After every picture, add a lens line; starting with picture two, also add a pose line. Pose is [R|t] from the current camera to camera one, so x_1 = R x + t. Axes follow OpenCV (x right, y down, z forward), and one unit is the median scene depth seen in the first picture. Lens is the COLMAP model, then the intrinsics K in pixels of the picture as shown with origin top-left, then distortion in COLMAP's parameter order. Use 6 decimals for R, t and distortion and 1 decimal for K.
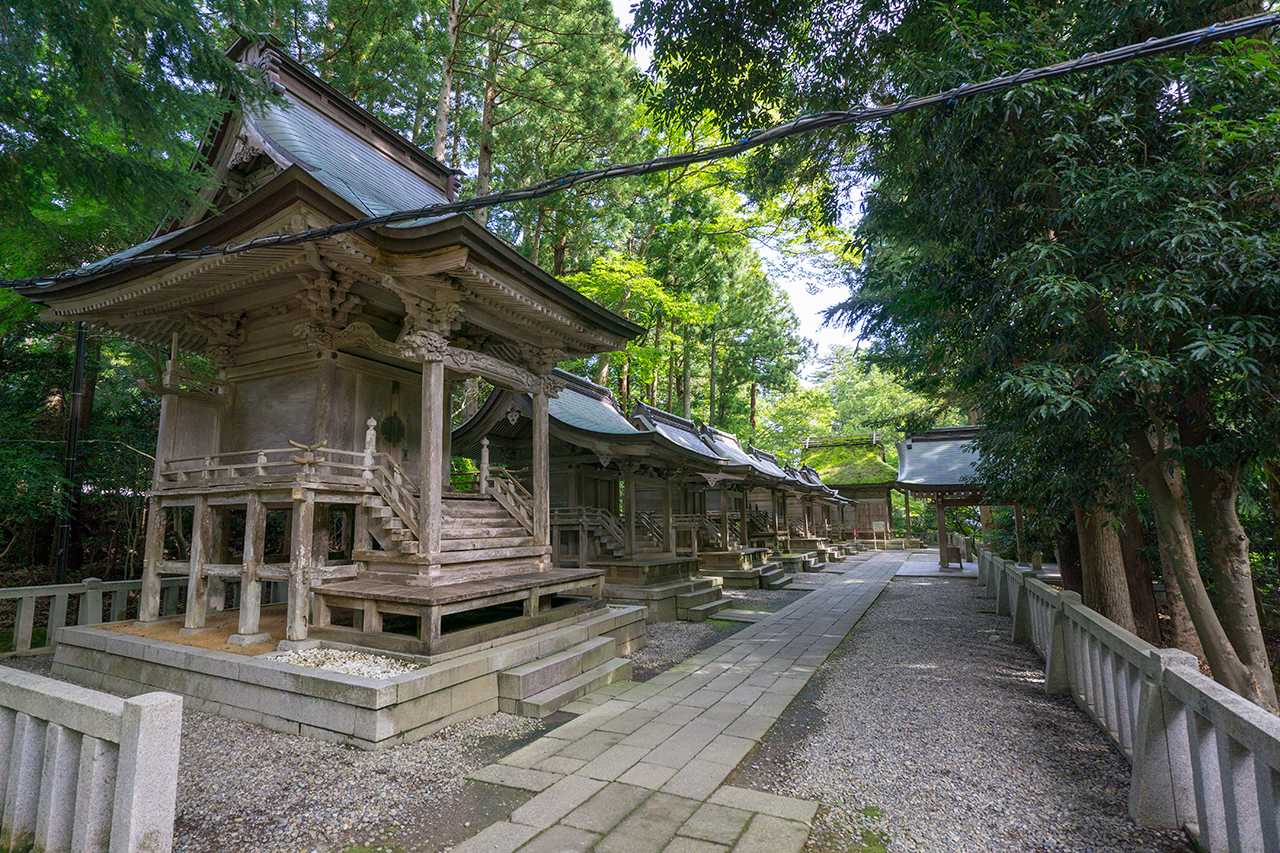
lens RADIAL K [[595.5, 0, 640.6], [0, 595.5, 424.9], [0, 0, 1]] dist [-0.001496, 0.000006]
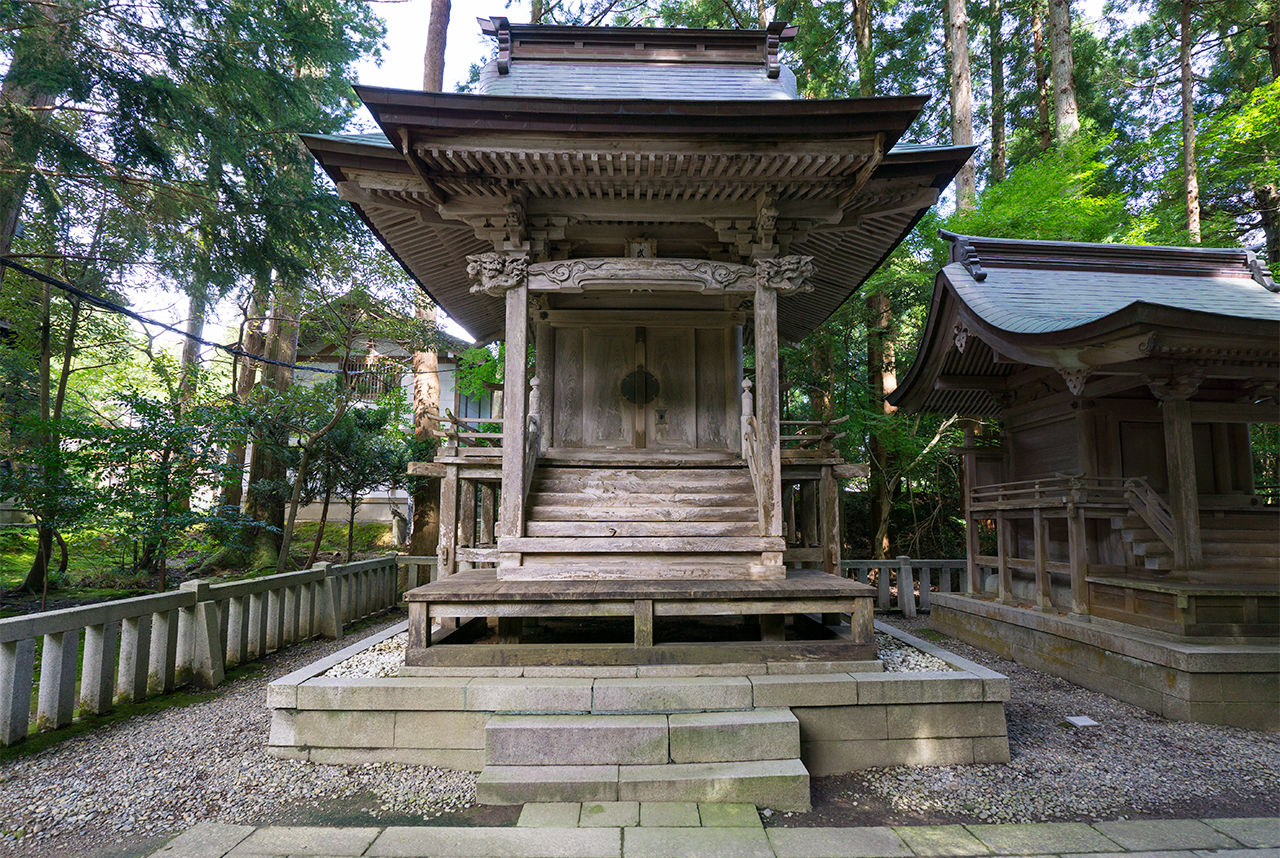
lens RADIAL K [[663.2, 0, 647.4], [0, 663.2, 436.5], [0, 0, 1]] dist [-0.024128, 0.000345]
pose [[0.472525, -0.099608, -0.875671, 0.446025], [0.138718, 0.989613, -0.037714, 0.132164], [0.870332, -0.103651, 0.481434, 0.694815]]
